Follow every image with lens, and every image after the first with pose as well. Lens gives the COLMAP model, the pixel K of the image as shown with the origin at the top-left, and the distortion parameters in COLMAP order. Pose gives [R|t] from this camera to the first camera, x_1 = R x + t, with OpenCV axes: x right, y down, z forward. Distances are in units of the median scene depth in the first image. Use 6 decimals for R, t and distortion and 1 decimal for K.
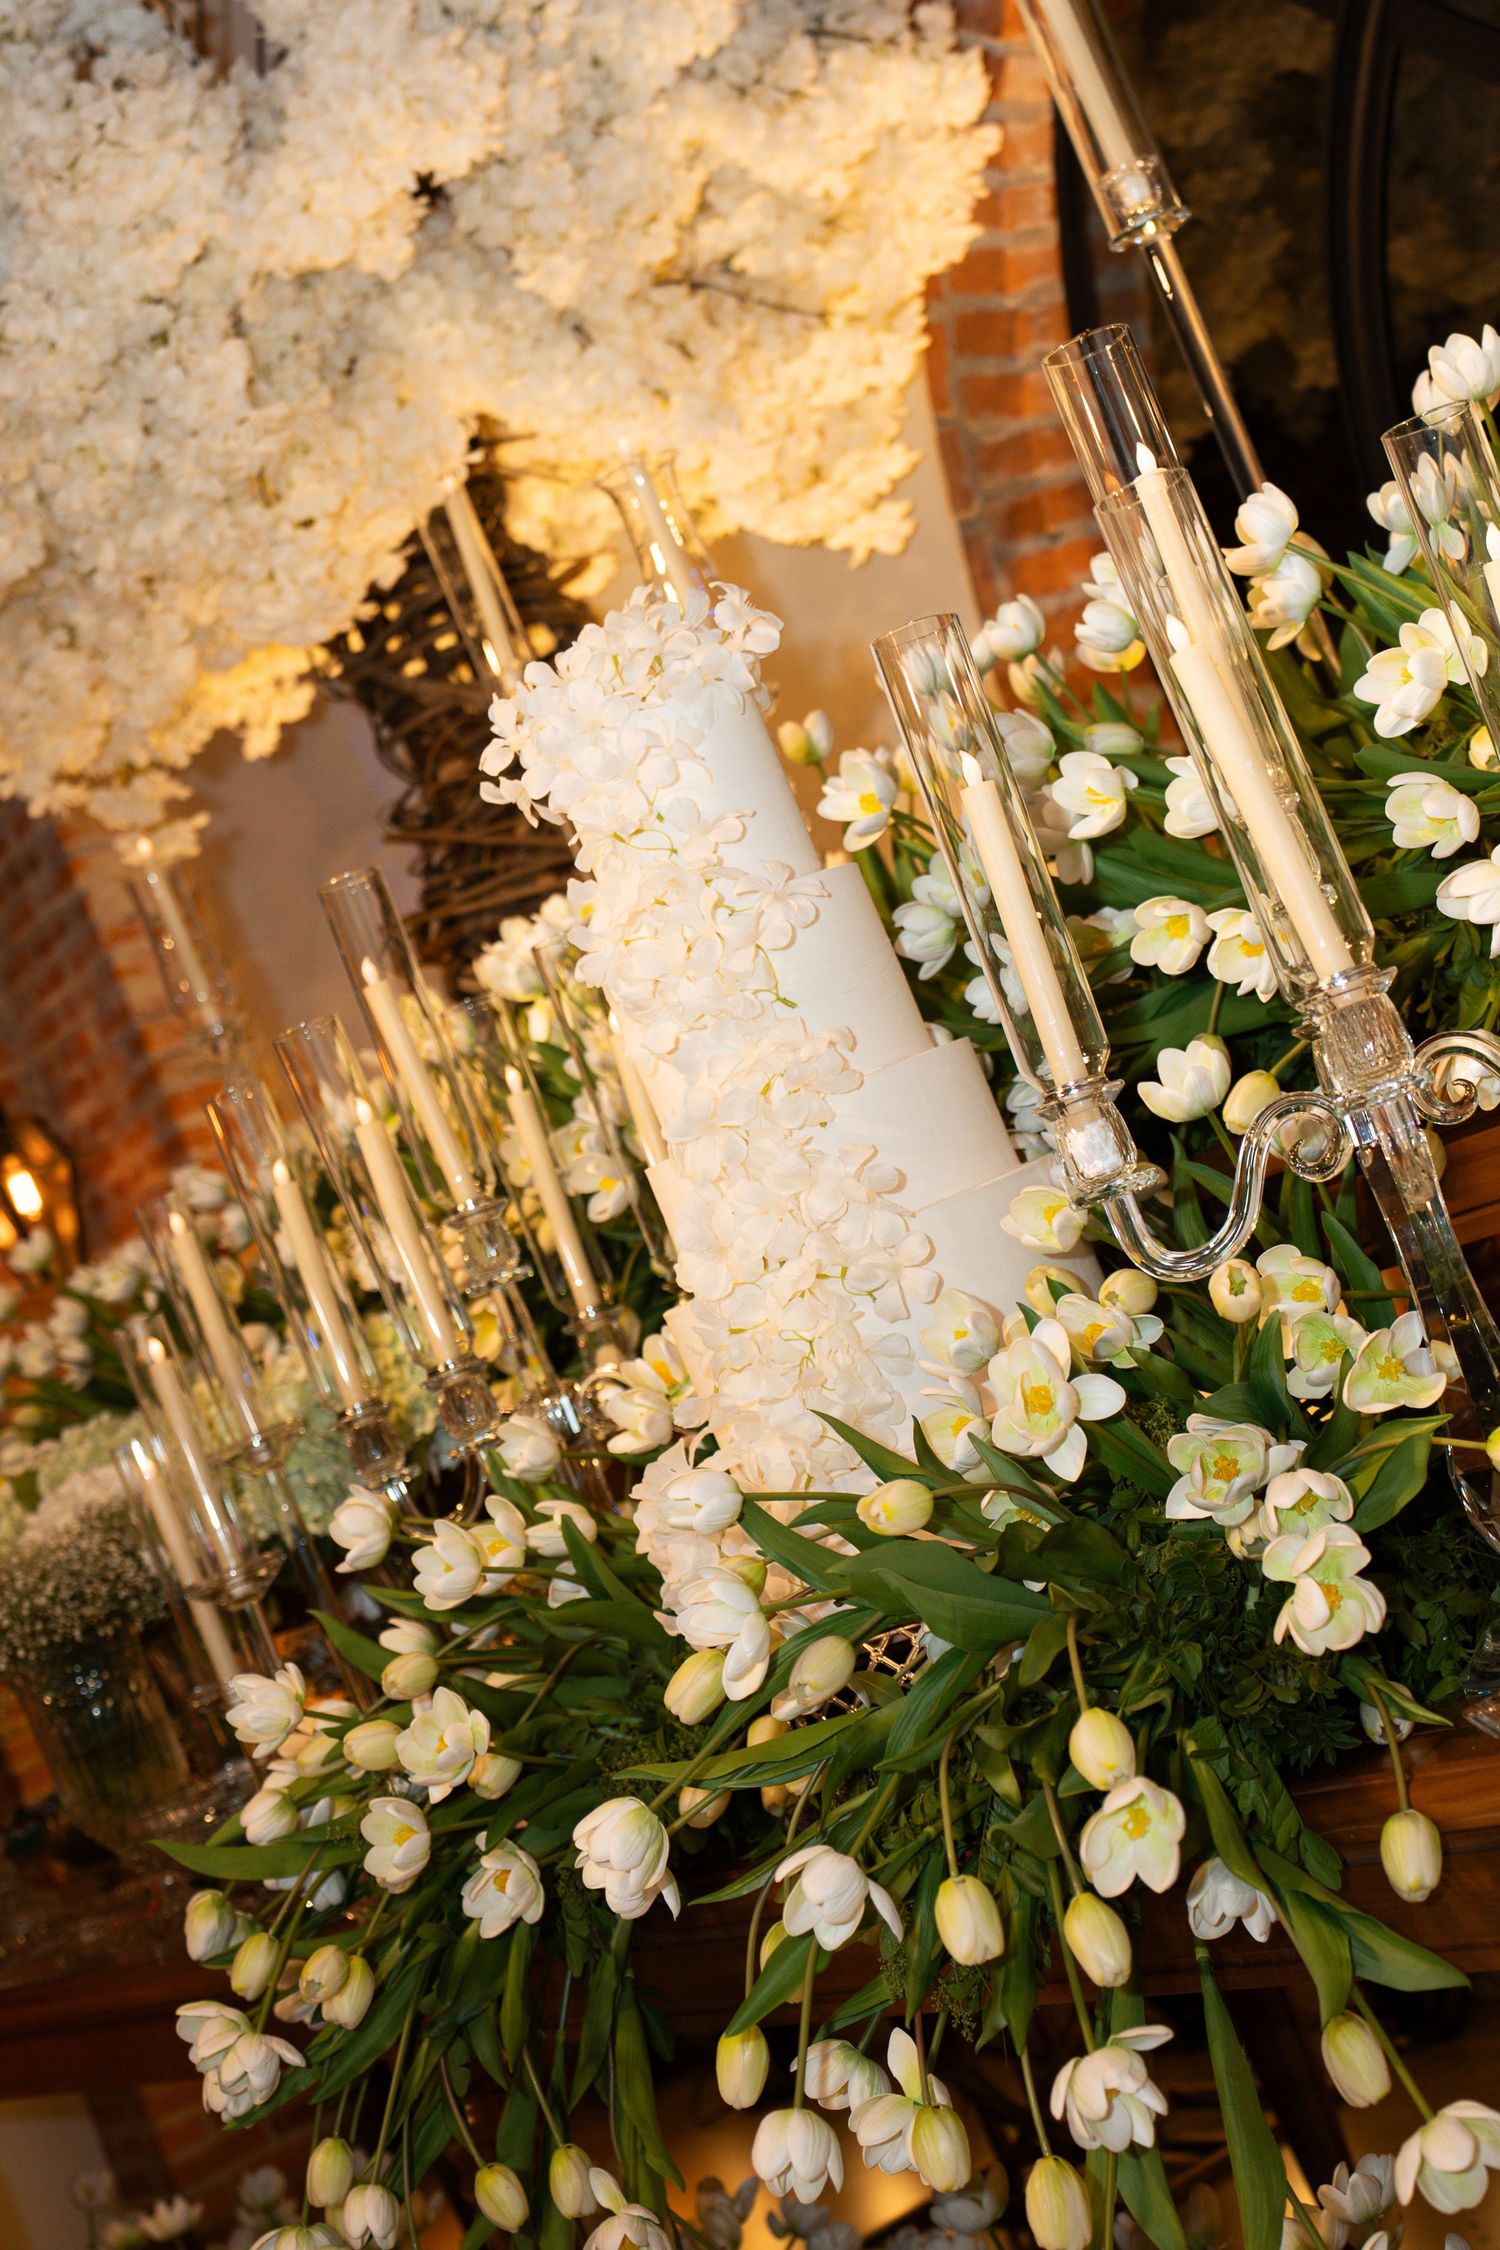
lens RADIAL K [[3862.2, 0, 741.7], [0, 3862.2, 1135.7], [0, 0, 1]] dist [0.027744, 0.000000]
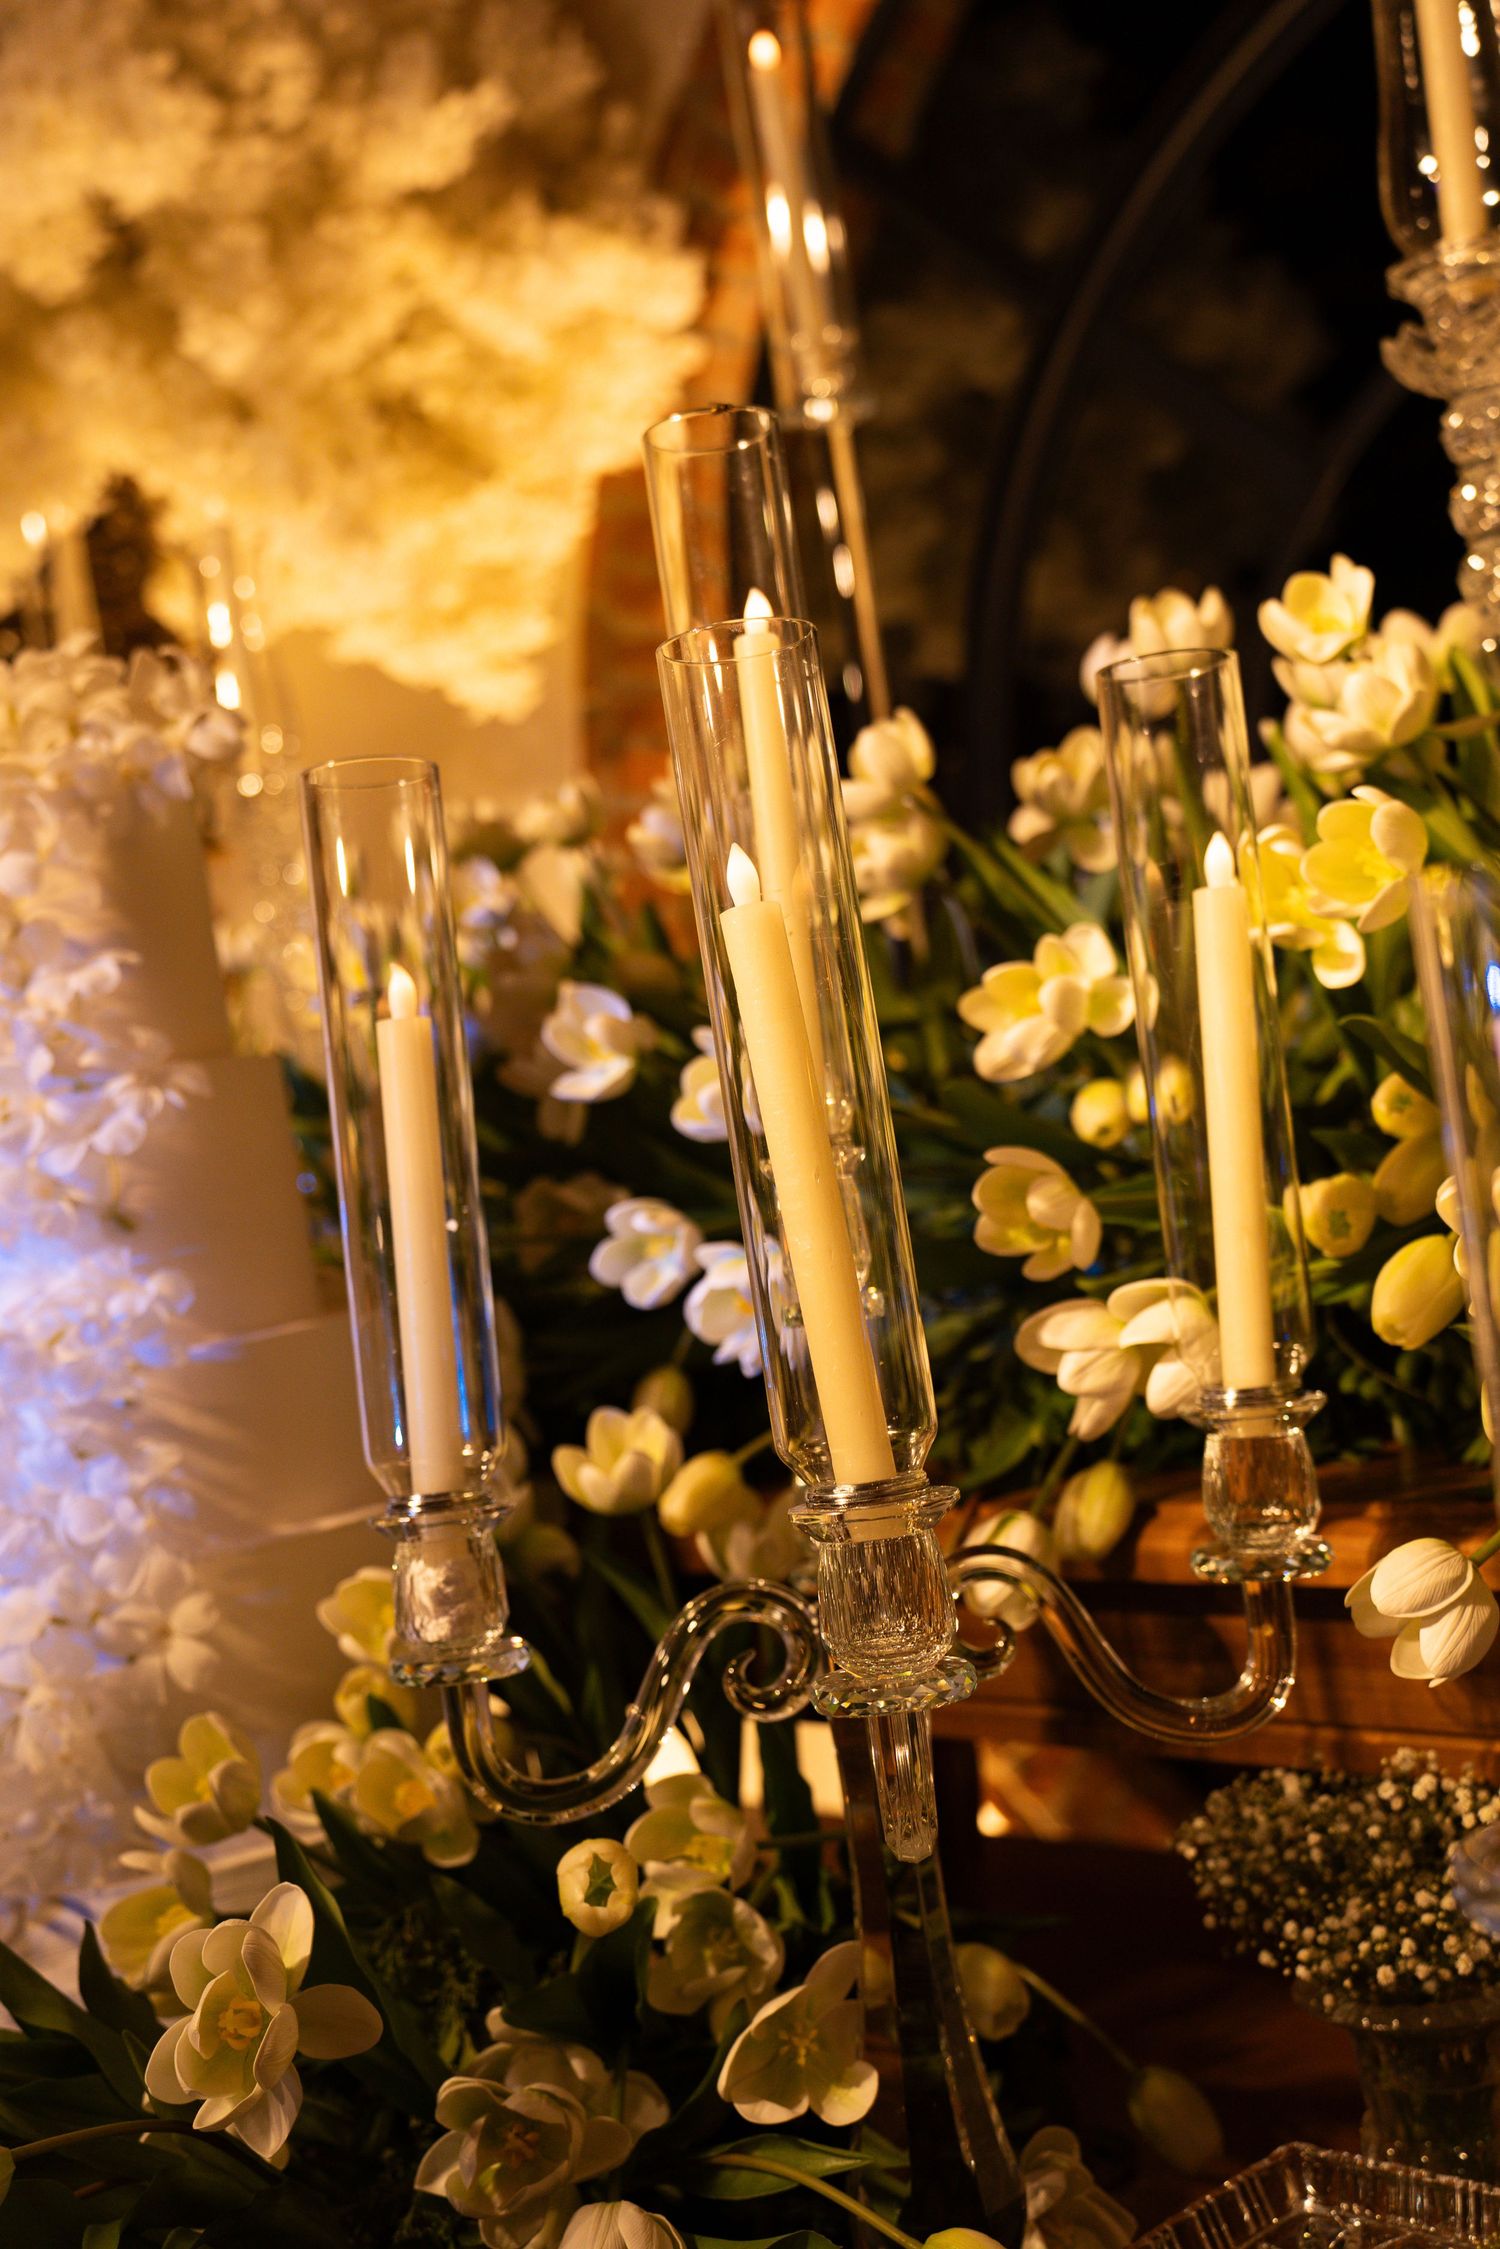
lens RADIAL K [[2629.8, 0, 759.5], [0, 2629.8, 1126.4], [0, 0, 1]] dist [0.079276, 0.000000]
pose [[0.963219, 0.231828, 0.135887, 0.056565], [-0.230367, 0.972740, -0.026598, -0.067864], [-0.138349, -0.005684, 0.990367, 0.488811]]
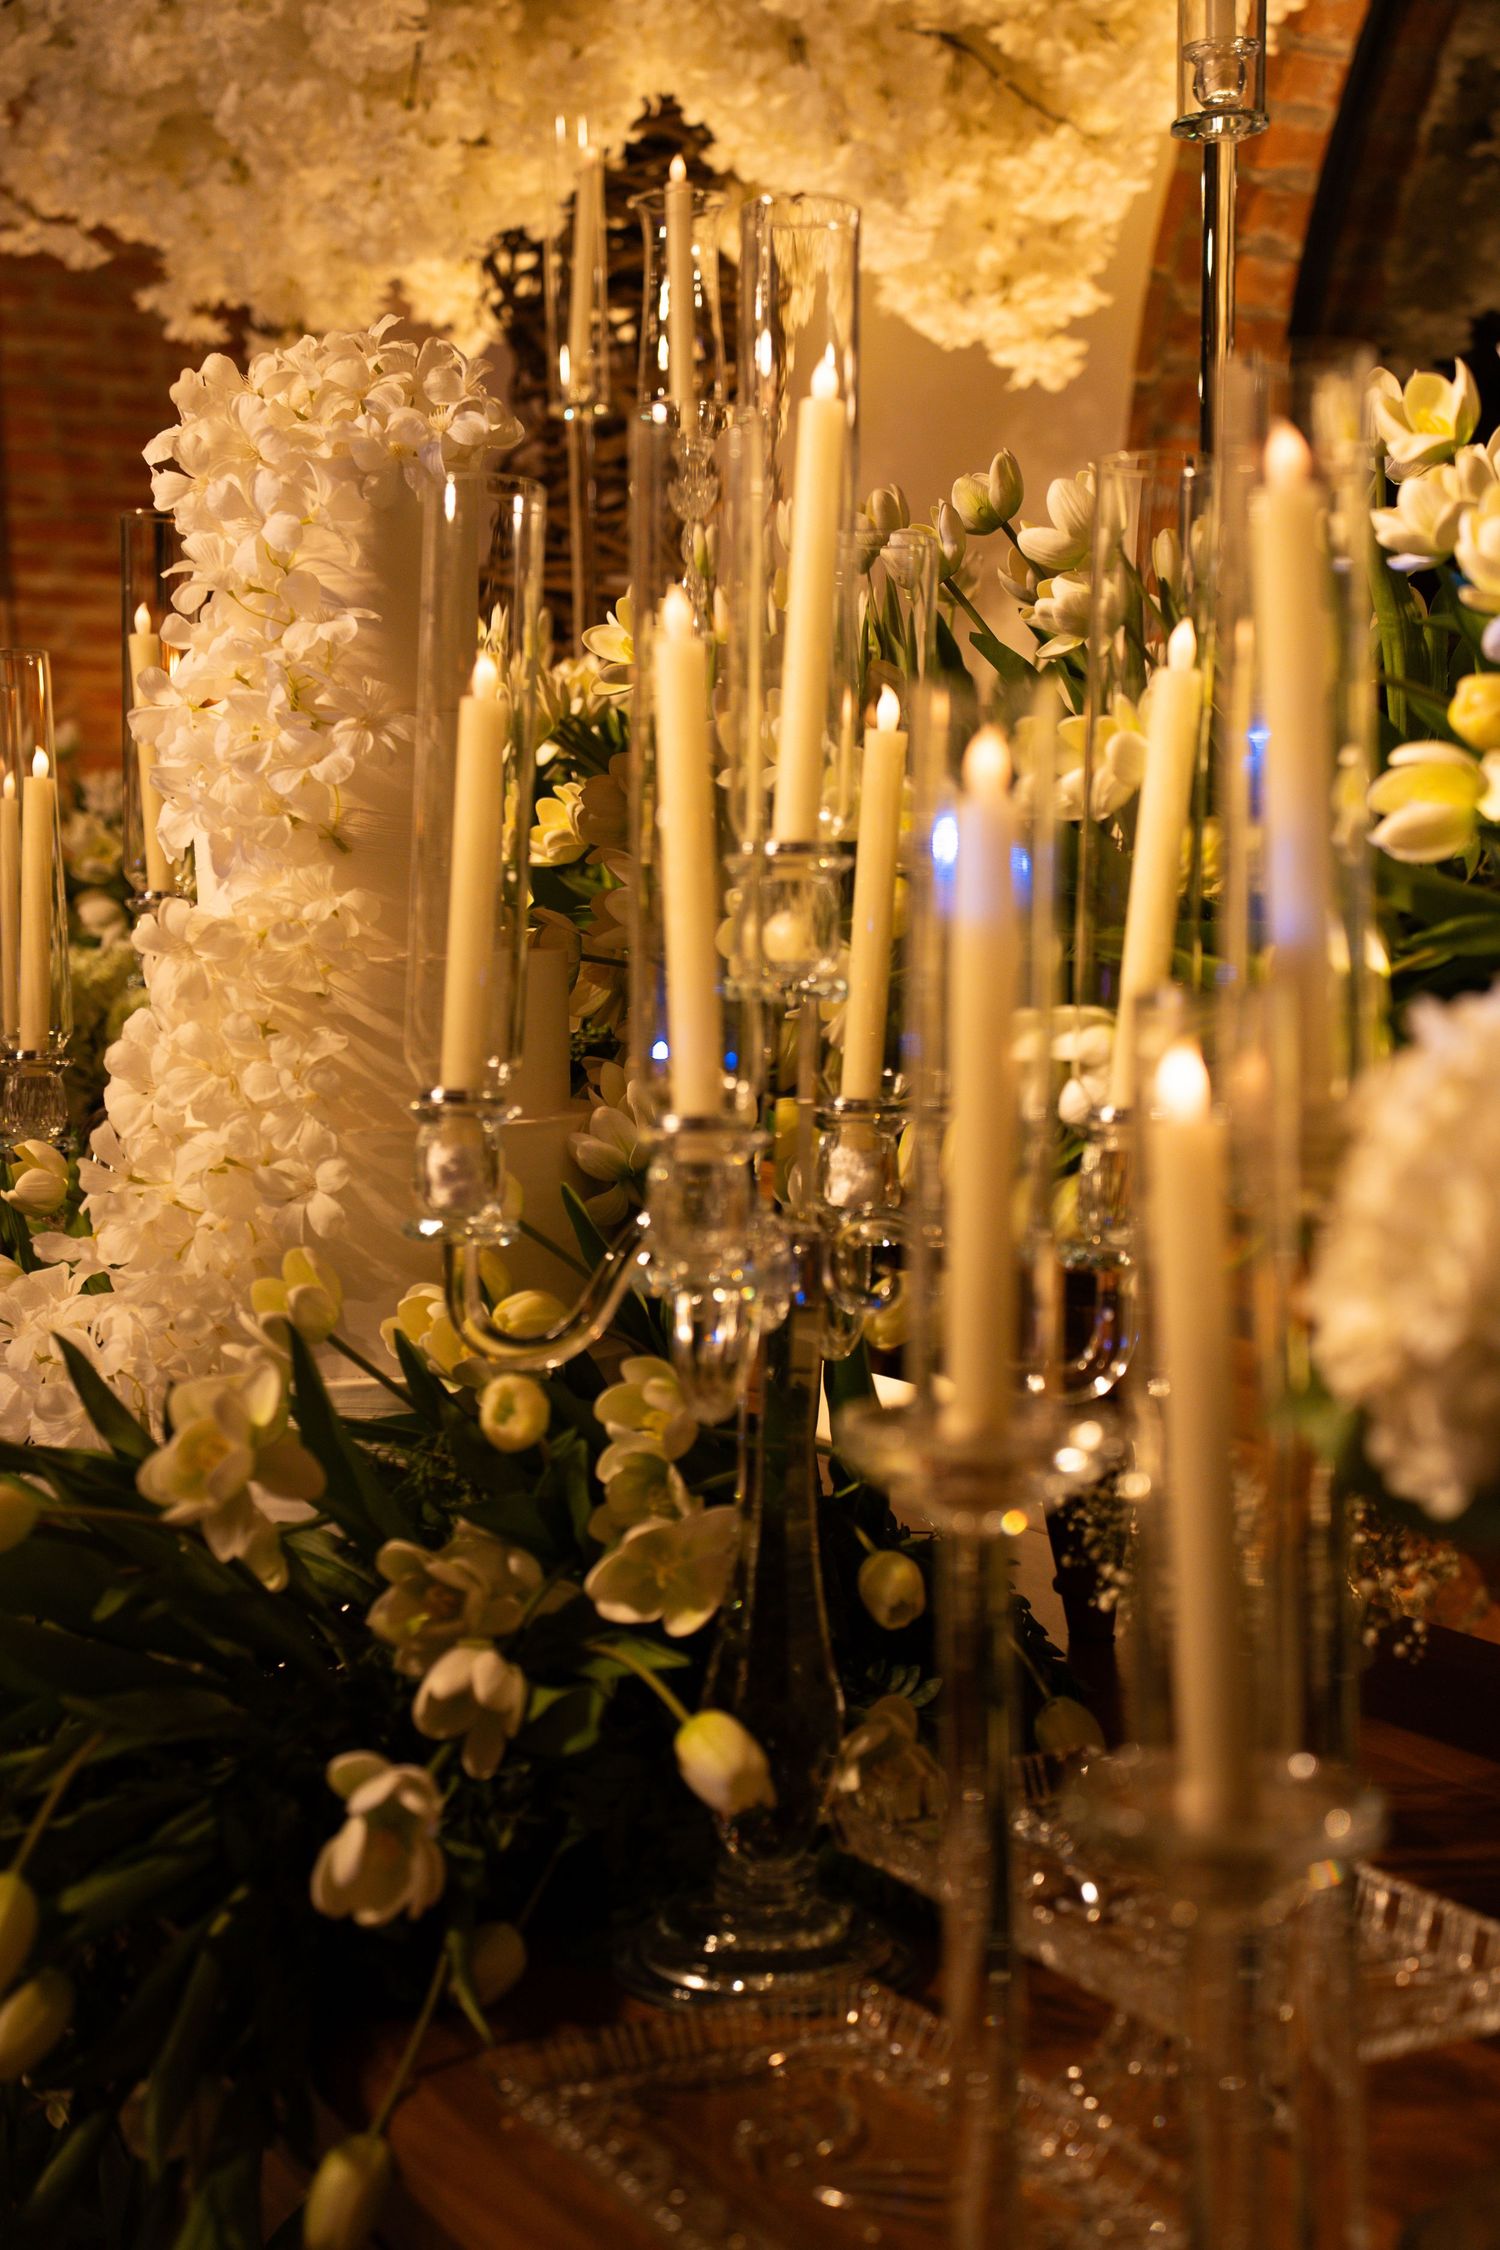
lens RADIAL K [[3014.4, 0, 755.3], [0, 3014.4, 1133.5], [0, 0, 1]] dist [0.198634, 0.000000]
pose [[0.925731, 0.369194, -0.081957, 0.179236], [-0.355210, 0.923216, 0.146621, -0.108540], [0.129796, -0.106619, 0.985792, 0.340923]]
